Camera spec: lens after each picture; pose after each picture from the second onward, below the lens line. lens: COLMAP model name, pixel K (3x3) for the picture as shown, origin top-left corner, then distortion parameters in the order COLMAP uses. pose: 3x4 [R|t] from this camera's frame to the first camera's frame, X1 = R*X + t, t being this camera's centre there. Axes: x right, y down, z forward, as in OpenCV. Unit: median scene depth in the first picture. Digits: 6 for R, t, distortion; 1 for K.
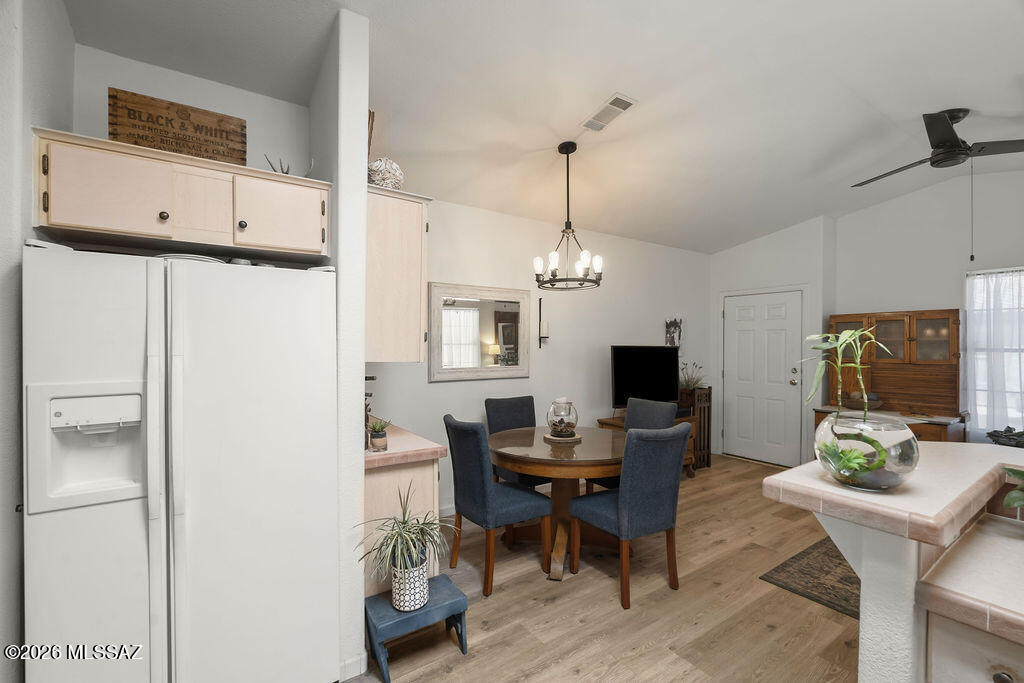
lens RADIAL K [[452.3, 0, 509.4], [0, 452.3, 347.6], [0, 0, 1]] dist [-0.001552, -0.000398]
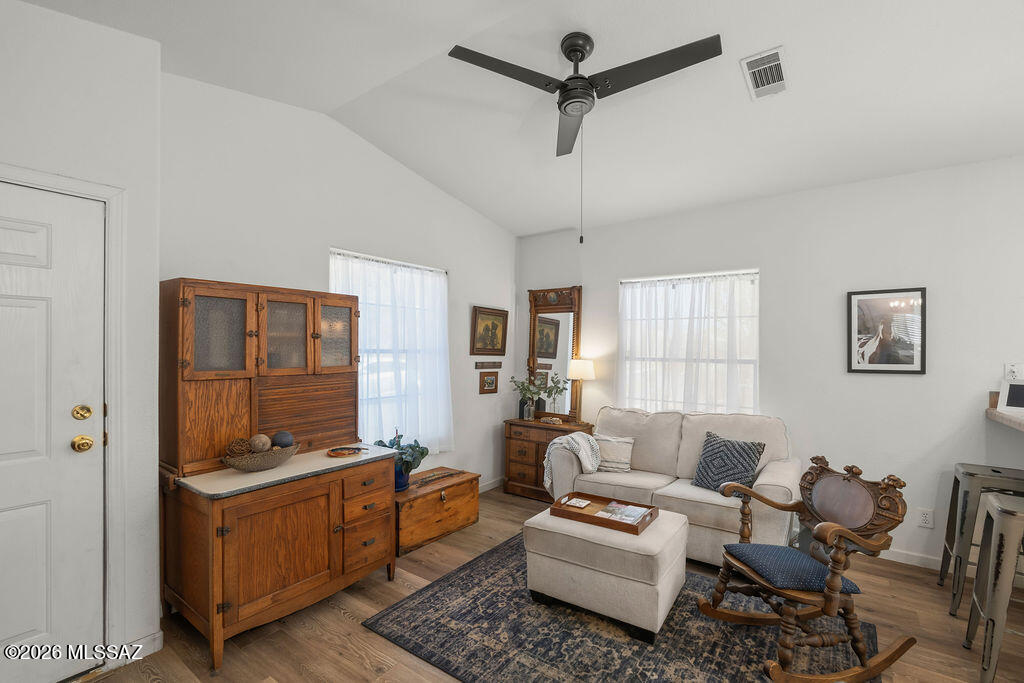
lens RADIAL K [[452.6, 0, 510.1], [0, 452.6, 348.7], [0, 0, 1]] dist [-0.003362, -0.000396]
pose [[-0.326649, -0.007063, 0.945119, 0.210789], [0.000199, 0.999972, 0.007541, -0.004907], [-0.945146, 0.002651, -0.326638, 1.011017]]
